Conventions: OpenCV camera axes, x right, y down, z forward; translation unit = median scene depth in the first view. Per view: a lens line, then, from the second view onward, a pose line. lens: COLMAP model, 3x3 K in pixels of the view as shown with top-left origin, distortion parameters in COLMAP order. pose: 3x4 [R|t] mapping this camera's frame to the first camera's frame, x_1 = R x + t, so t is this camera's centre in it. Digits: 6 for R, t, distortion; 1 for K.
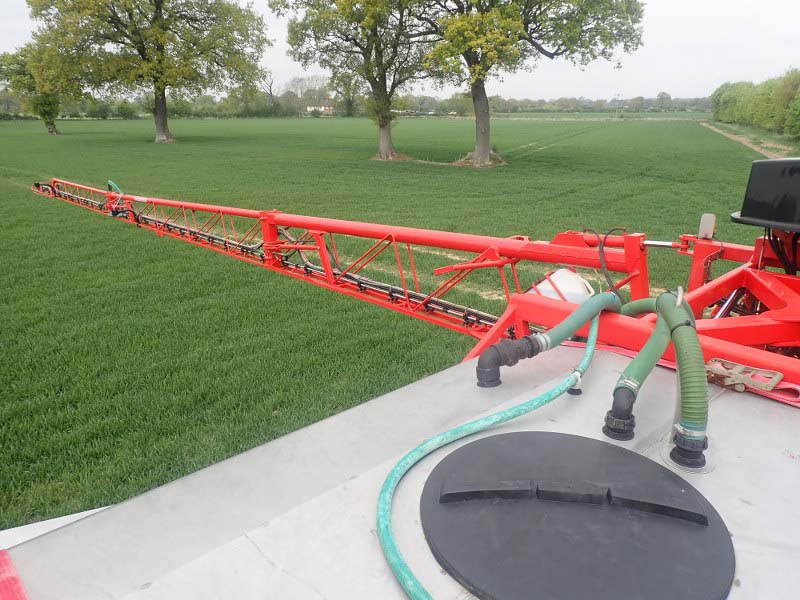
lens RADIAL K [[589.6, 0, 400.2], [0, 589.6, 303.0], [0, 0, 1]] dist [0.001193, -0.002387]
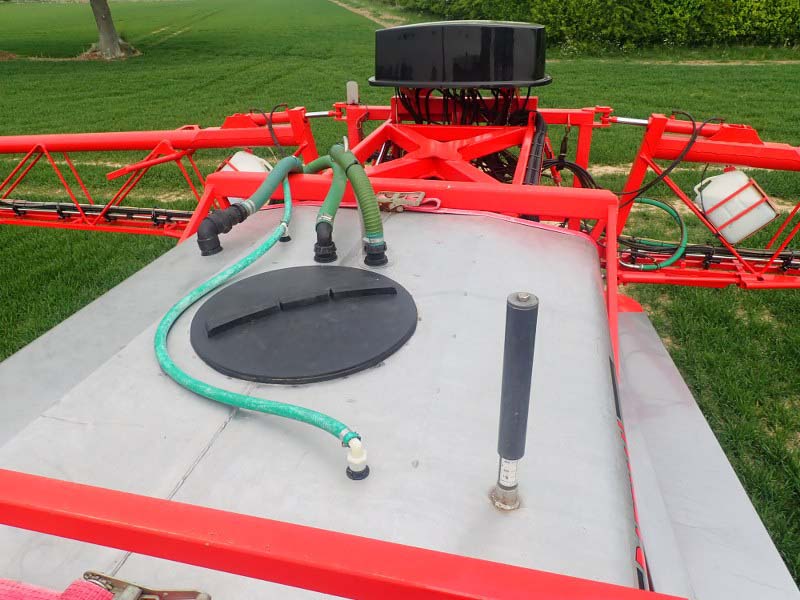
lens RADIAL K [[589.6, 0, 401.5], [0, 589.6, 300.2], [0, 0, 1]] dist [0.001193, -0.002387]
pose [[0.842538, -0.273795, 0.463859, -0.055998], [0.190482, 0.956980, 0.218876, 0.028613], [-0.503831, -0.096055, 0.858445, -0.097221]]
